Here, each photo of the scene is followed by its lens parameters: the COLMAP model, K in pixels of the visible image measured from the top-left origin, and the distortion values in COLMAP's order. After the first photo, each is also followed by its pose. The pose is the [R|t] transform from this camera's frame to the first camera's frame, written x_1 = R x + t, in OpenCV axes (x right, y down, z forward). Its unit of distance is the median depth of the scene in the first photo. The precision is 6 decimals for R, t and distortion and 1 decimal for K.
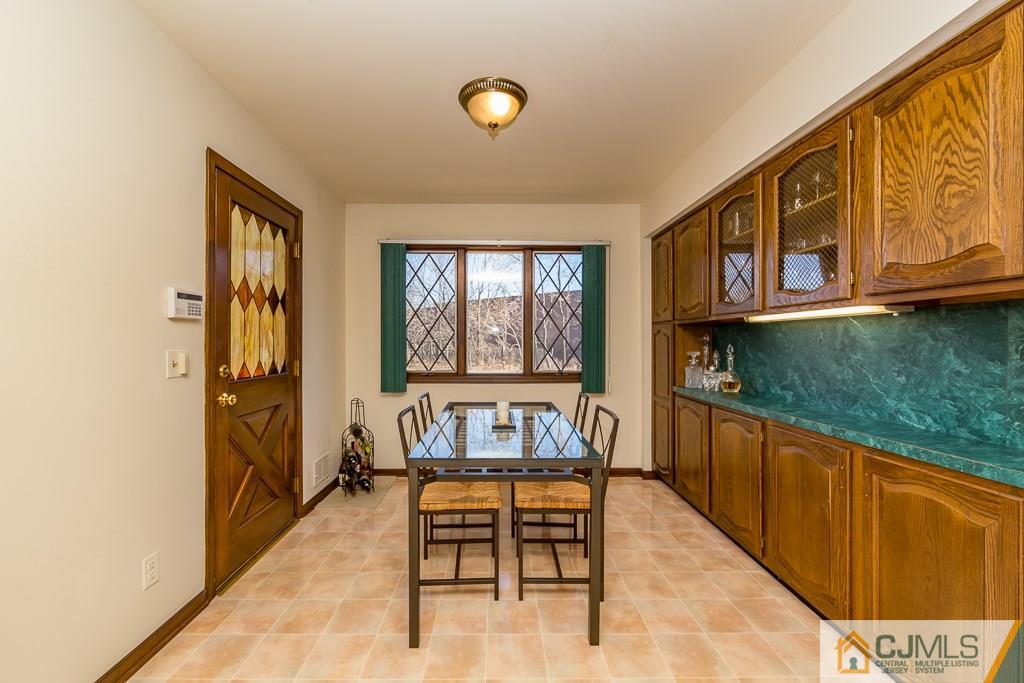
lens RADIAL K [[415.9, 0, 493.2], [0, 415.9, 343.8], [0, 0, 1]] dist [-0.001279, -0.000313]
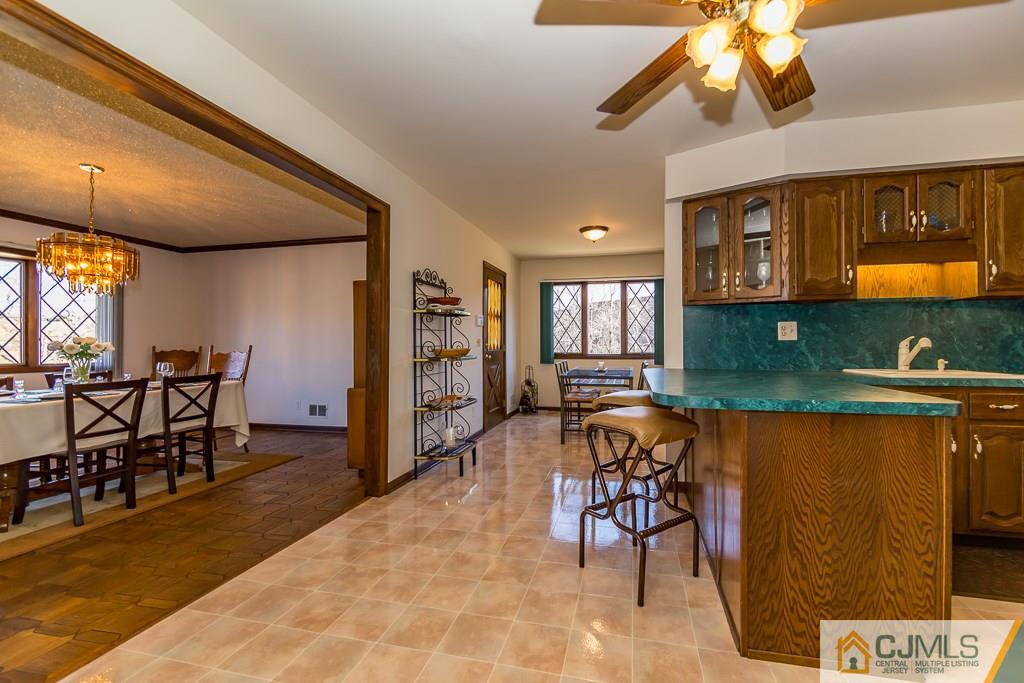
lens RADIAL K [[415.9, 0, 538.0], [0, 415.9, 342.6], [0, 0, 1]] dist [-0.001279, -0.000313]
pose [[0.977663, -0.006105, -0.210091, 0.159216], [0.005108, 0.999973, -0.005290, 0.051799], [0.210118, 0.004098, 0.977667, -1.204717]]
